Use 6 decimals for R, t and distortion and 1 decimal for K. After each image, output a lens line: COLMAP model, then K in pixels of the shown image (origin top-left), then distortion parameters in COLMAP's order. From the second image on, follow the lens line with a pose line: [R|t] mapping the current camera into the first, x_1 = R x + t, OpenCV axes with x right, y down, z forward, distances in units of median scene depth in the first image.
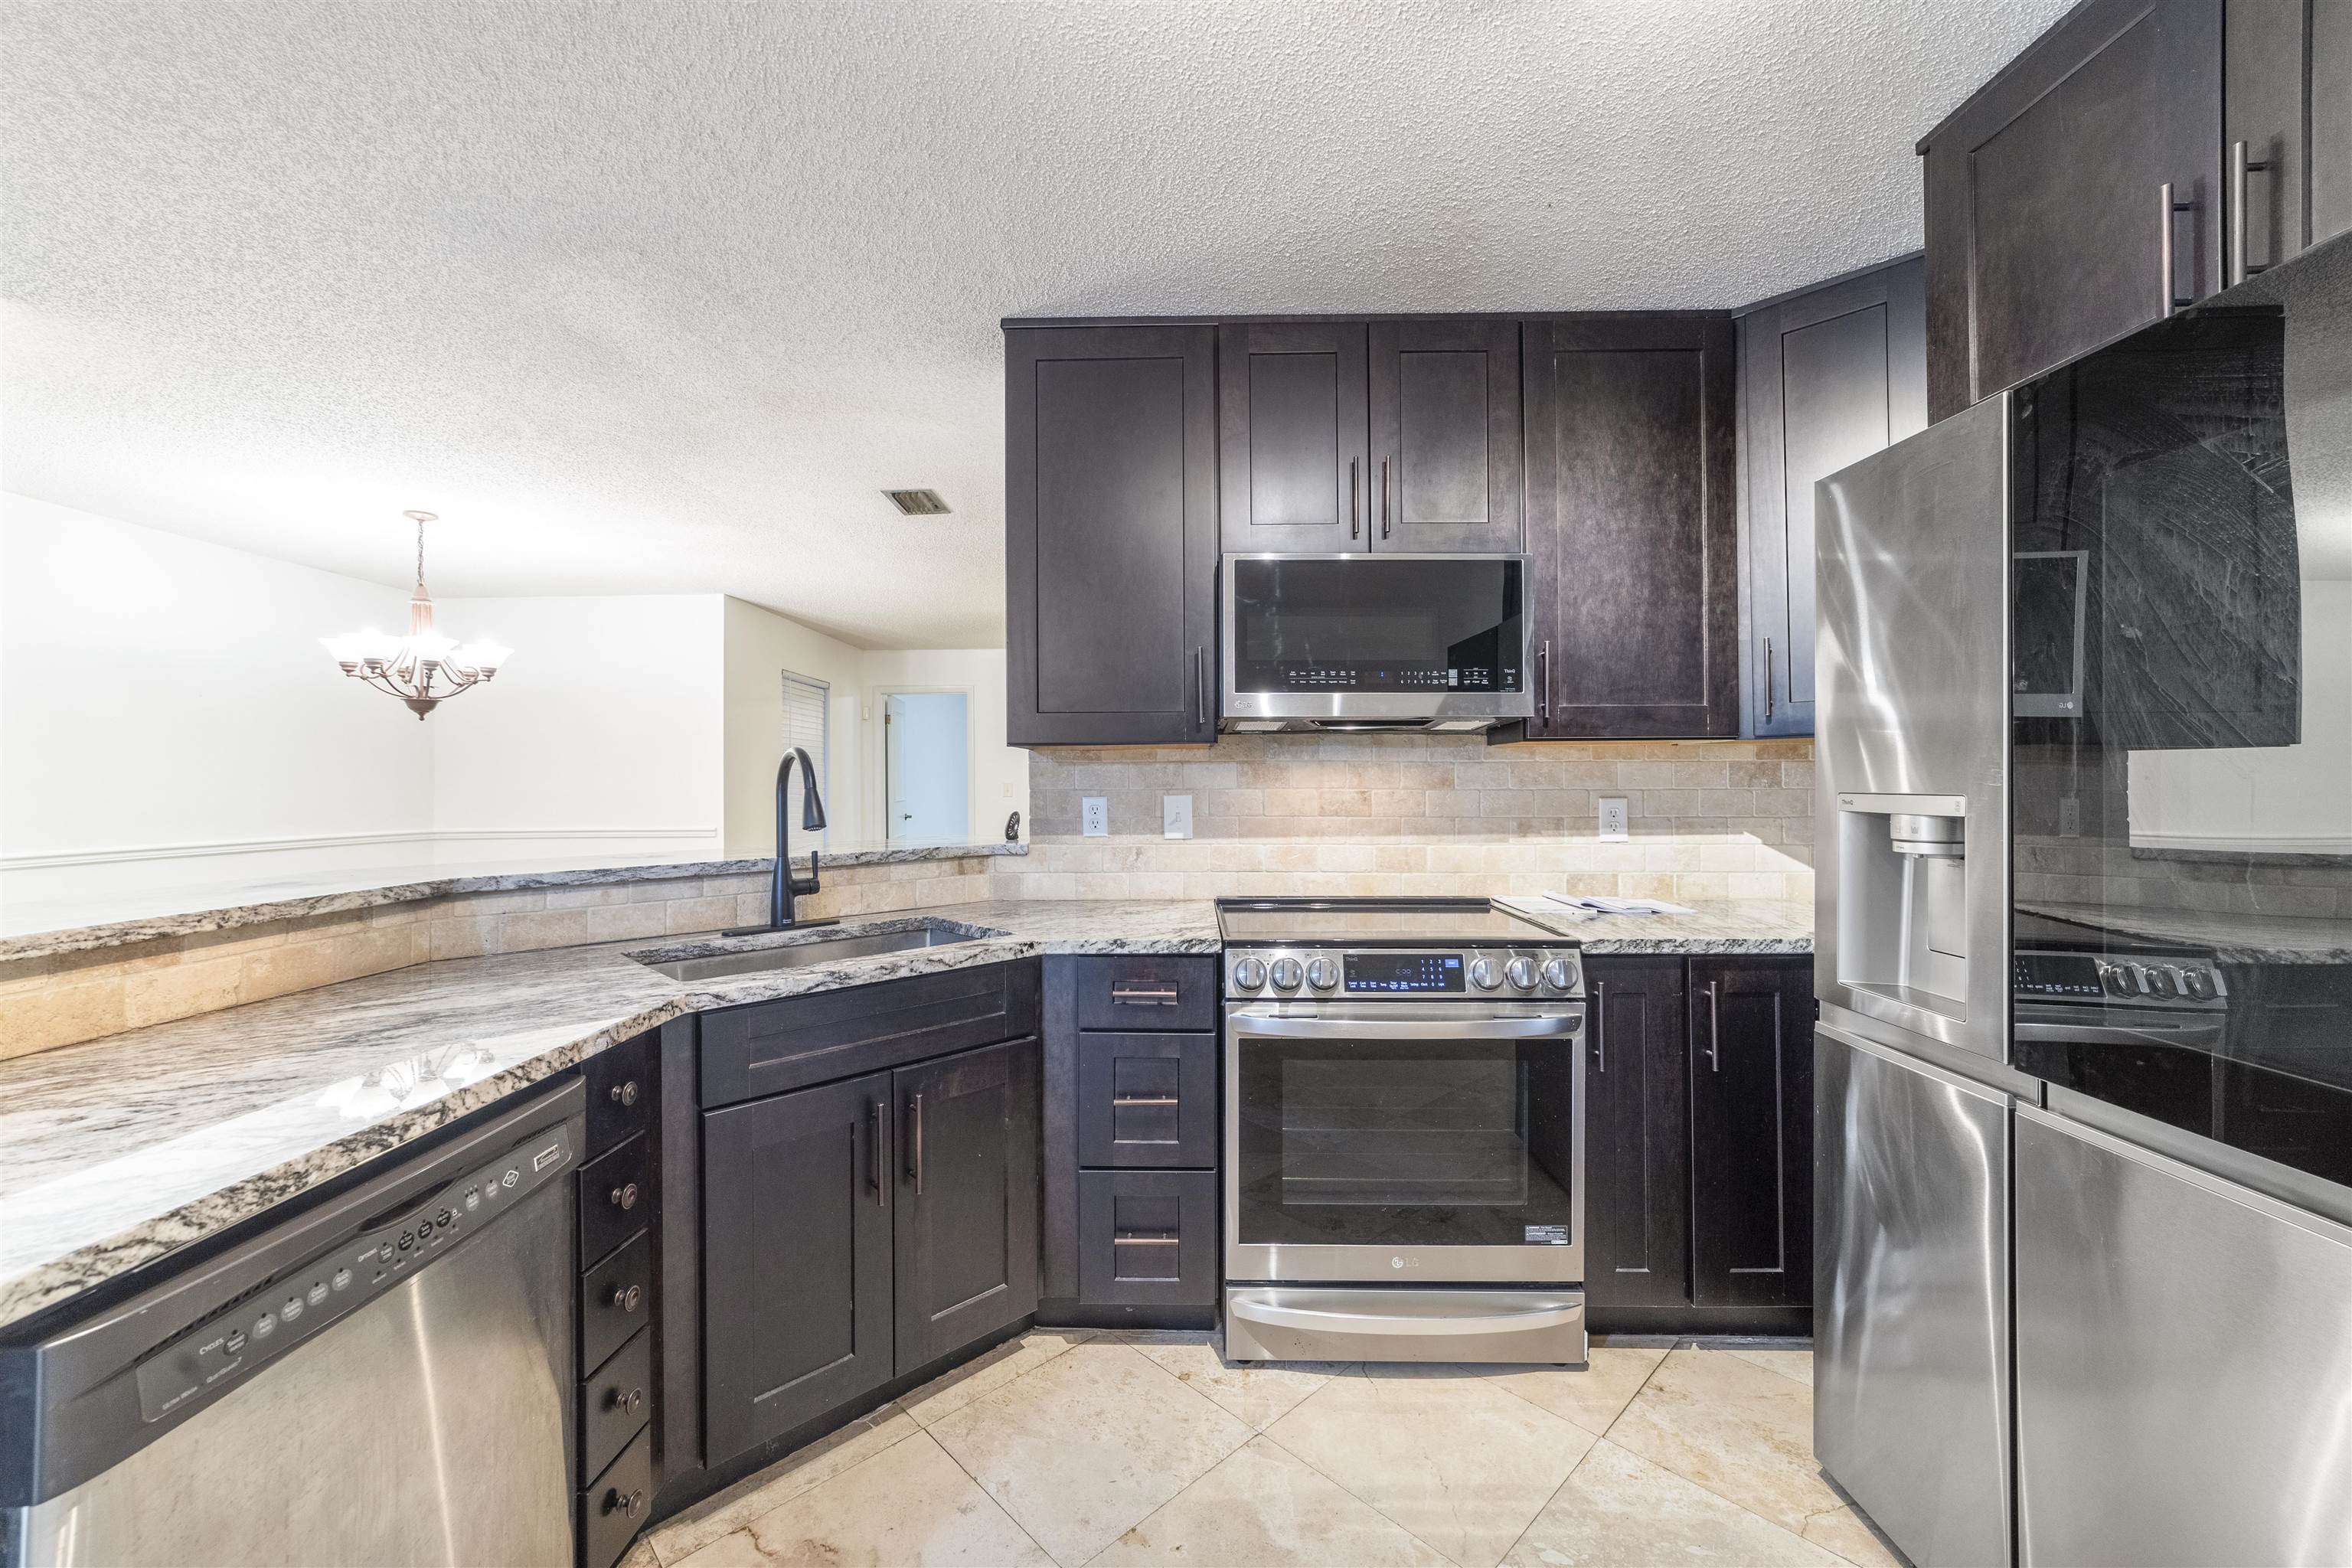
lens RADIAL K [[923.5, 0, 1166.9], [0, 923.5, 775.3], [0, 0, 1]] dist [-0.019032, 0.009037]
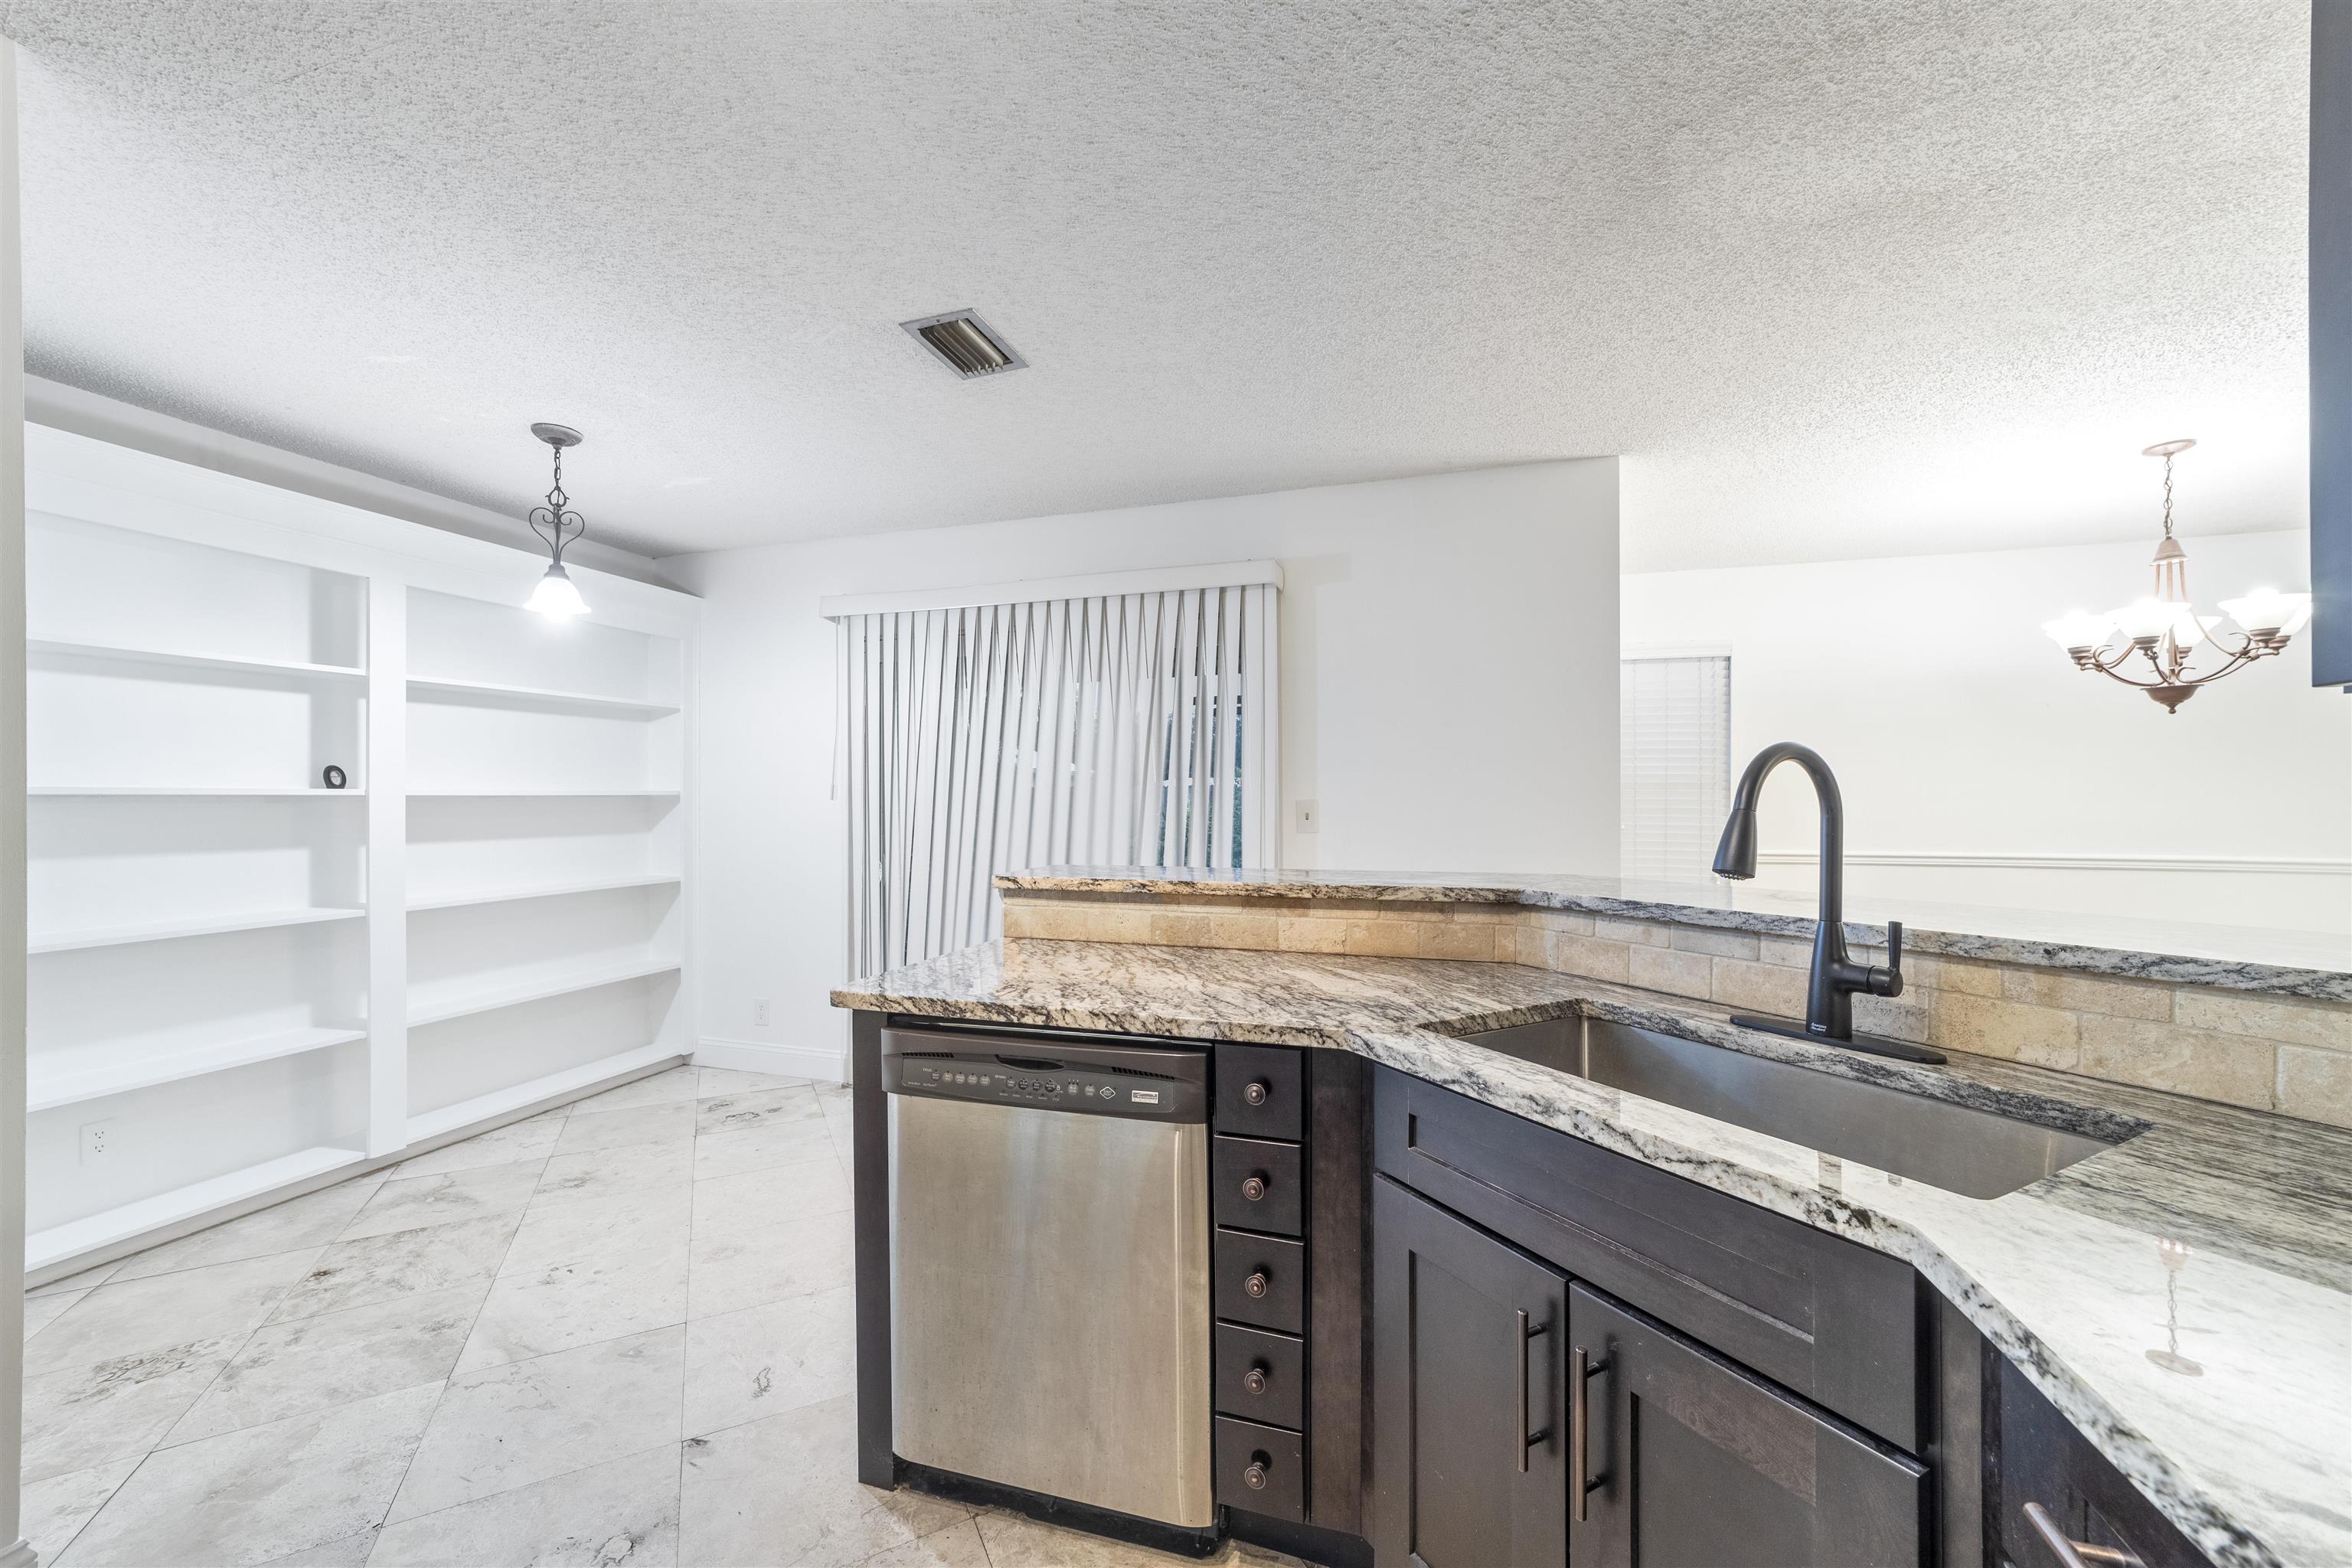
lens RADIAL K [[906.8, 0, 1169.7], [0, 906.8, 796.3], [0, 0, 1]] dist [-0.022360, 0.011244]
pose [[-0.284302, 0.003236, -0.958729, 0.295962], [0.011940, 0.999929, -0.000166, 0.000447], [0.958660, -0.011494, -0.284320, 0.797781]]
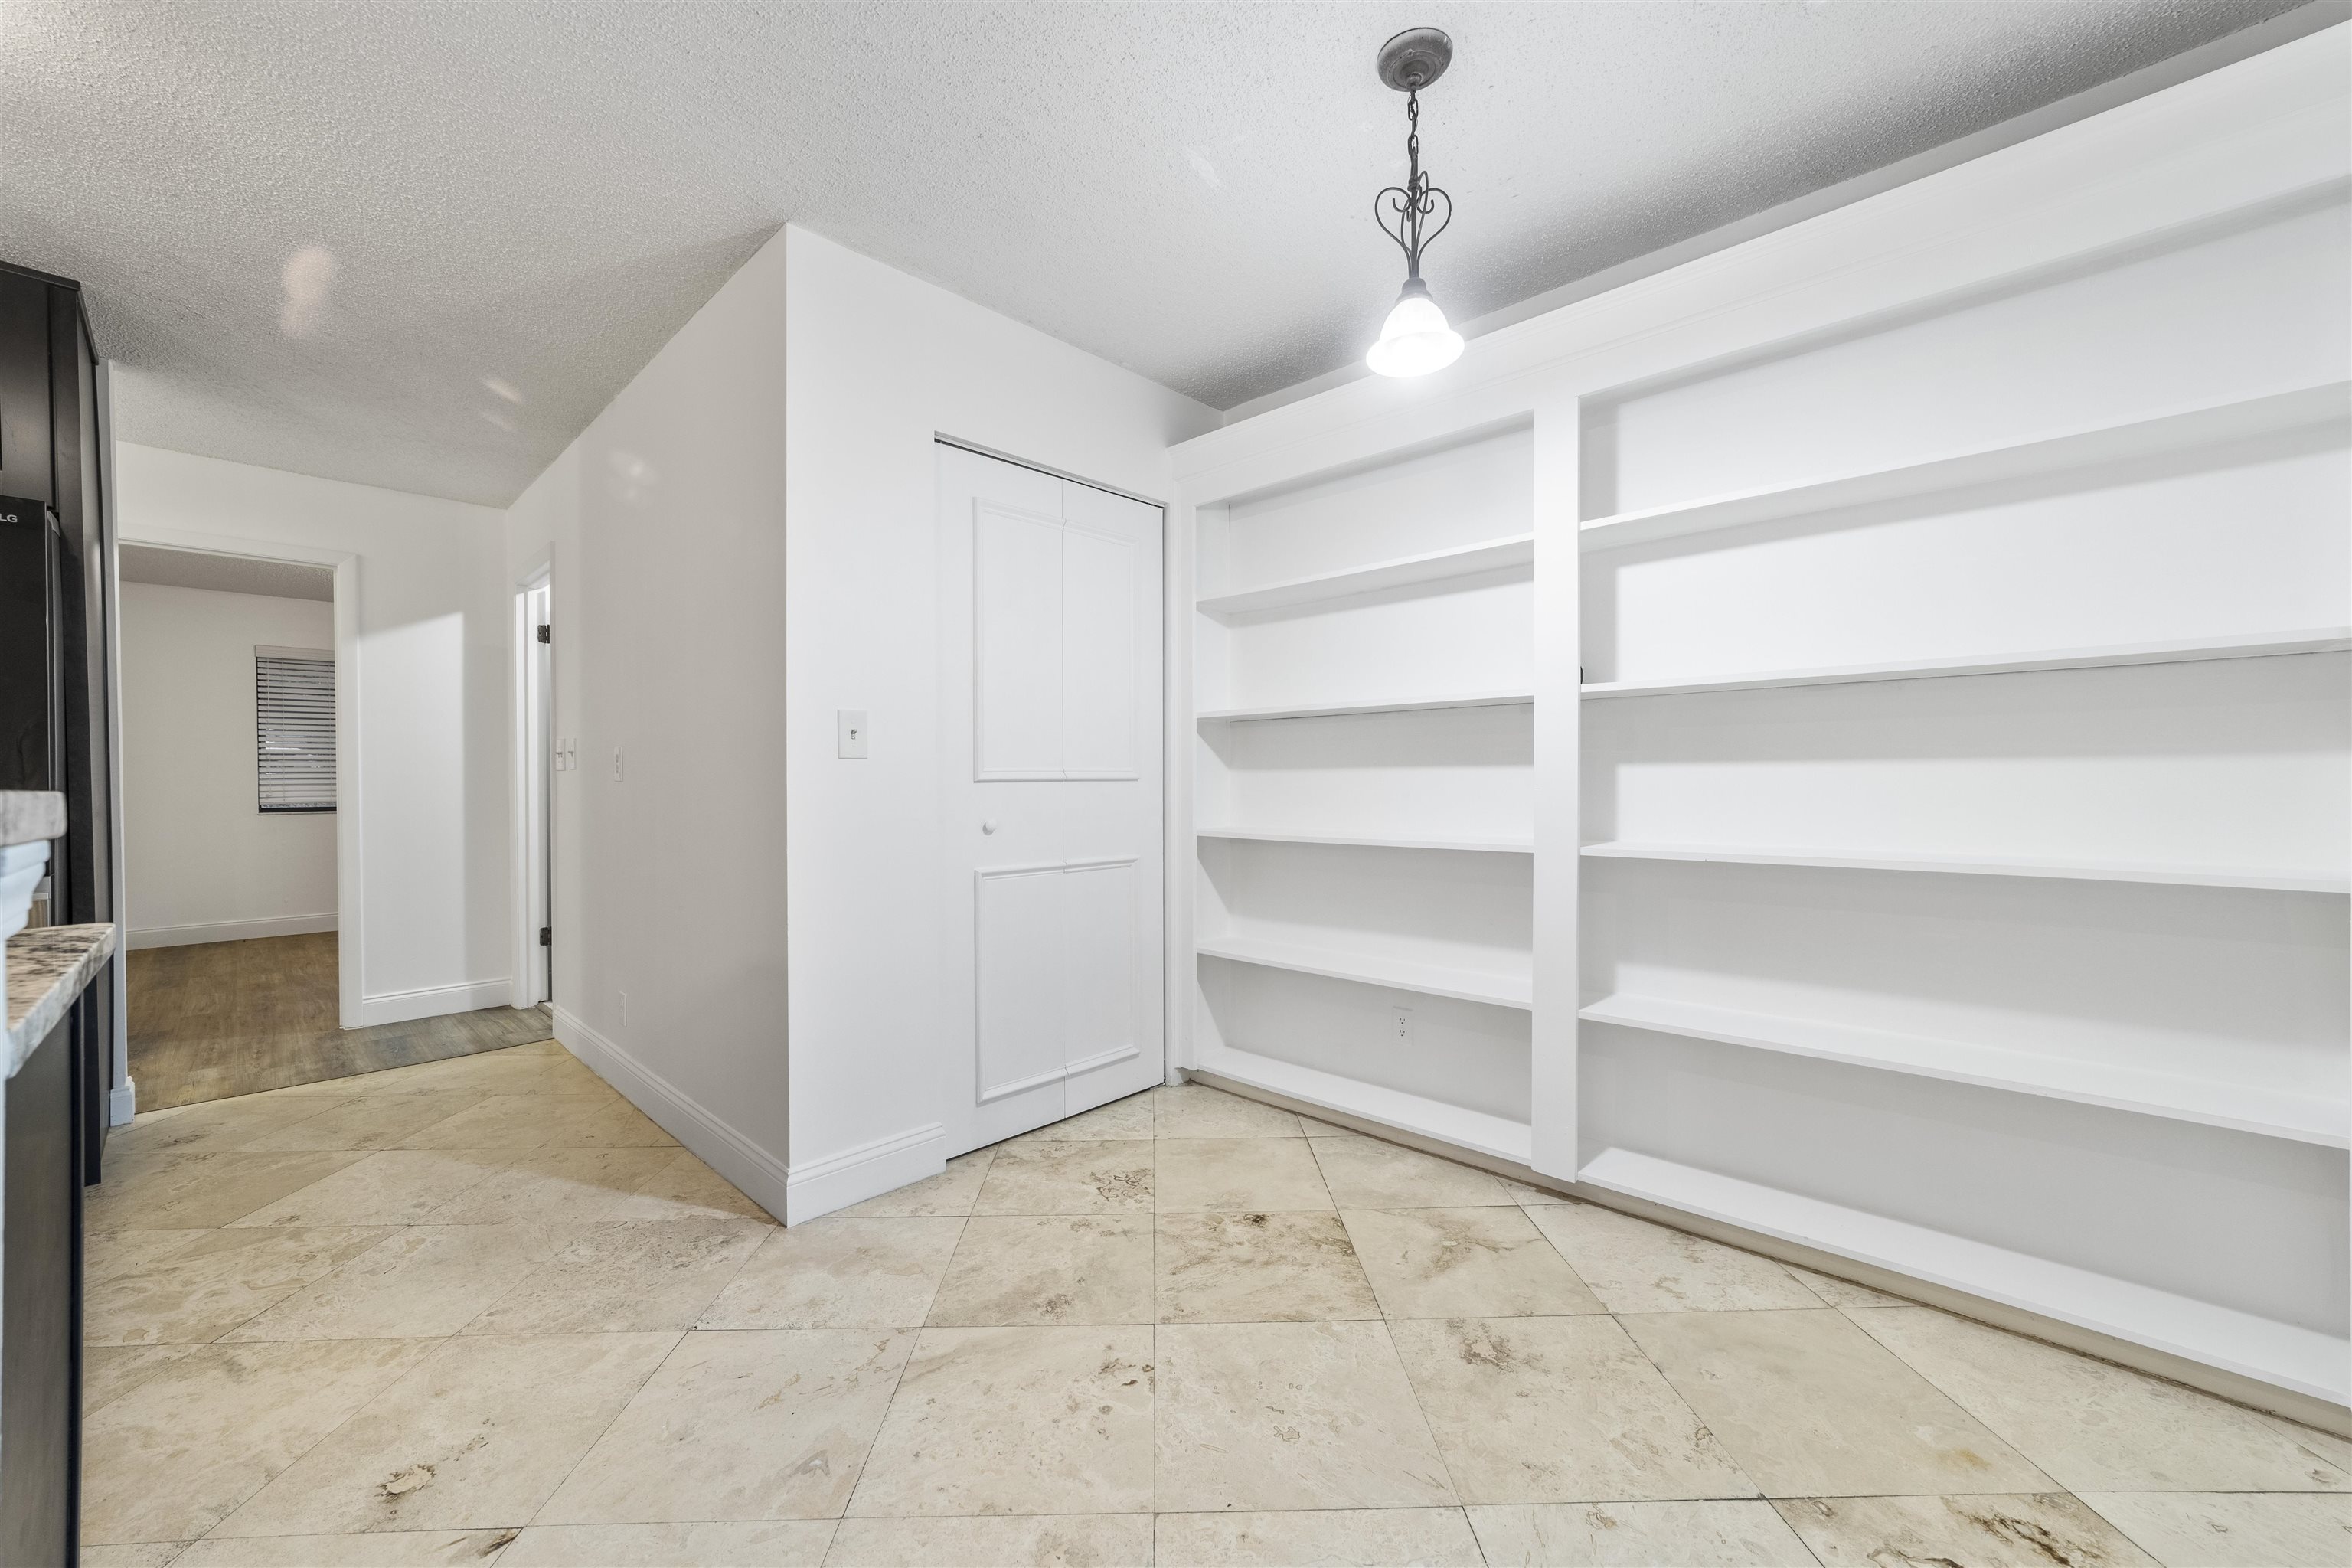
lens RADIAL K [[898.5, 0, 1169.2], [0, 898.5, 764.7], [0, 0, 1]] dist [-0.018446, 0.008905]
pose [[-0.739043, 0.017715, 0.673425, -1.196579], [0.005750, 0.999784, -0.019989, 0.091975], [-0.673633, -0.010901, -0.738985, 0.249297]]
